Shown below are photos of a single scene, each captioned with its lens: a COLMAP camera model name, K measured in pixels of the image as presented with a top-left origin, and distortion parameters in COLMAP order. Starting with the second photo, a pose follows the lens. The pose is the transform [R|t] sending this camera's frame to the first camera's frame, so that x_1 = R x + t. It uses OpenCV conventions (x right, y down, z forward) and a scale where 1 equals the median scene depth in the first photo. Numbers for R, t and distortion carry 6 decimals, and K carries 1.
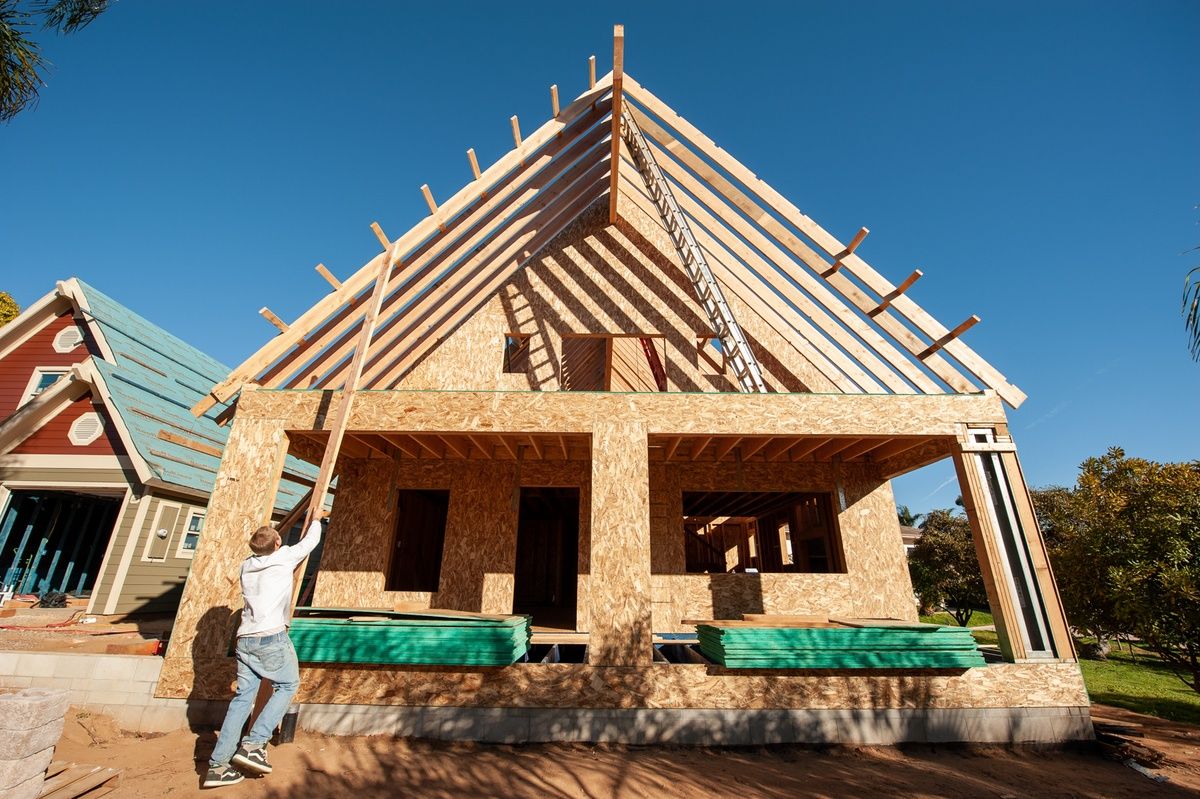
lens RADIAL K [[481.0, 0, 600.0], [0, 481.0, 399.5], [0, 0, 1]] dist [-0.001397, -0.000085]
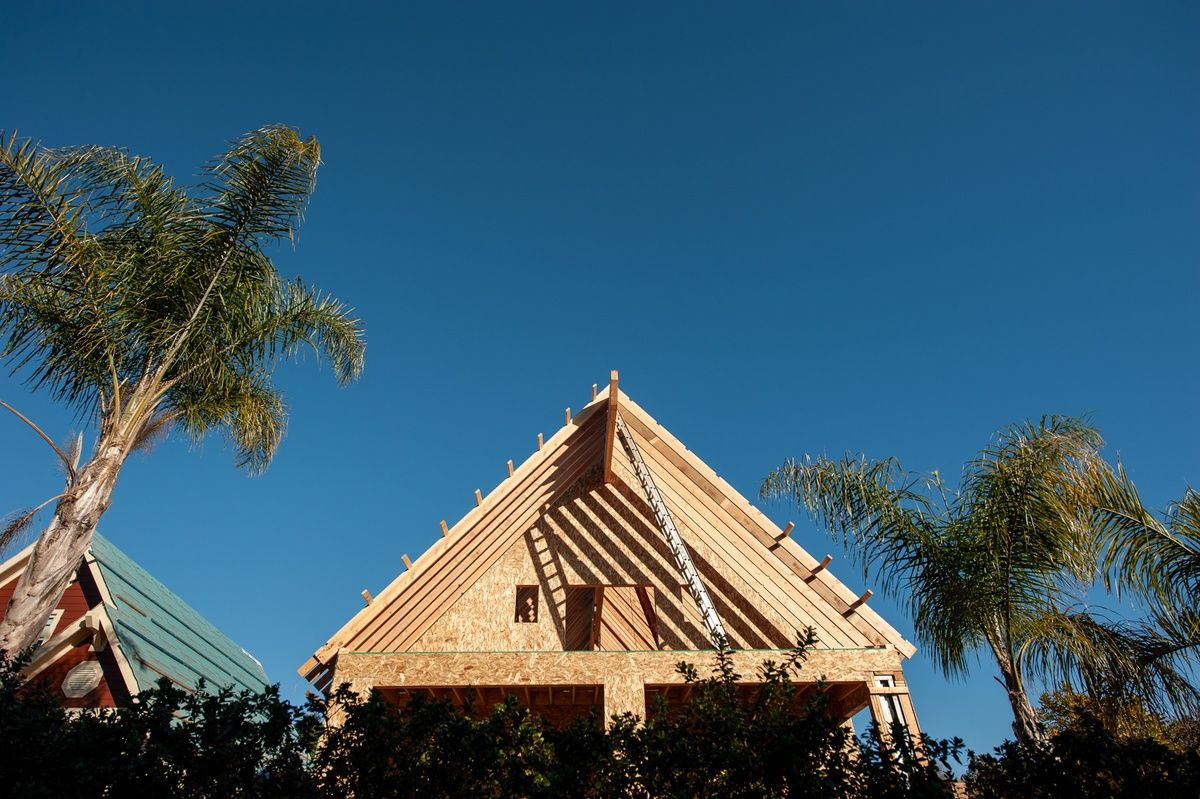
lens RADIAL K [[632.6, 0, 606.0], [0, 632.6, 399.8], [0, 0, 1]] dist [0.001295, 0.000314]
pose [[0.998301, 0.007986, 0.057715, -0.114273], [0.010123, 0.951727, -0.306778, -0.141509], [-0.057379, 0.306841, 0.950030, -0.910756]]
